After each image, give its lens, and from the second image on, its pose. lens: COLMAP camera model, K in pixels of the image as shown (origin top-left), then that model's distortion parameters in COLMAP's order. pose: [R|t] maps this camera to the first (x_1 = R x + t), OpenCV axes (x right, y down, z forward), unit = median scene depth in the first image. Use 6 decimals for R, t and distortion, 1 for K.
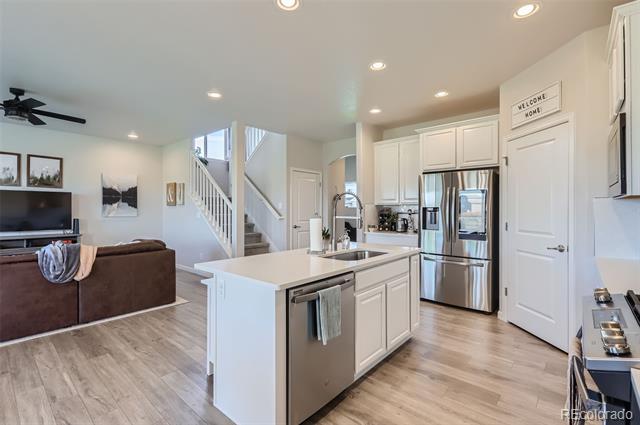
lens RADIAL K [[293.7, 0, 319.0], [0, 293.7, 212.7], [0, 0, 1]] dist [0.004696, -0.000110]
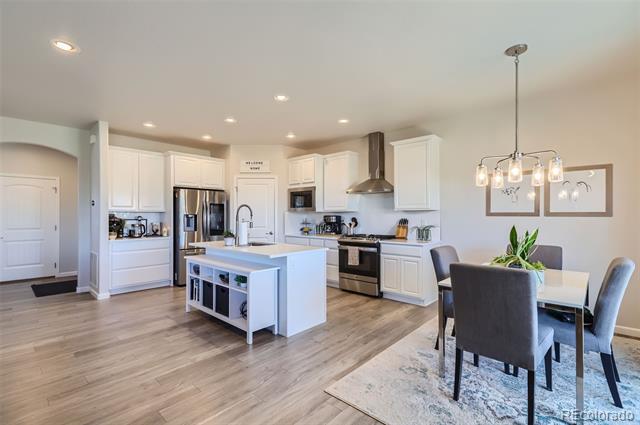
lens RADIAL K [[291.5, 0, 320.0], [0, 291.5, 212.5], [0, 0, 1]] dist [0.004753, 0.000338]
pose [[0.024141, 0.010451, 0.999654, -0.687060], [0.012092, 0.999869, -0.010745, -0.004037], [-0.999635, 0.012347, 0.024012, 0.272077]]
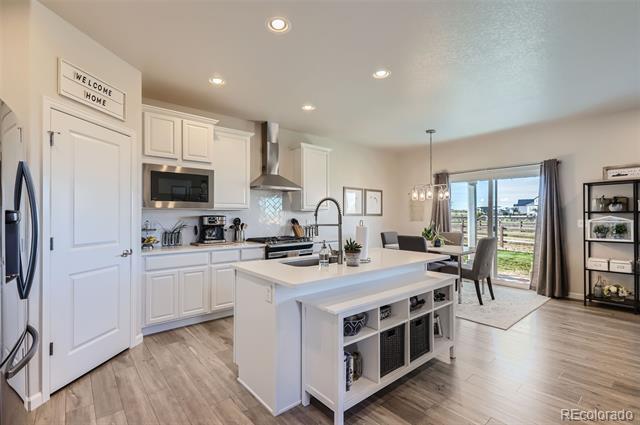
lens RADIAL K [[297.0, 0, 319.1], [0, 297.0, 215.6], [0, 0, 1]] dist [0.003262, 0.000231]
pose [[-0.989088, 0.000113, 0.147327, -0.008167], [0.001649, 0.999946, 0.010306, -0.011102], [-0.147318, 0.010437, -0.989034, 0.932755]]
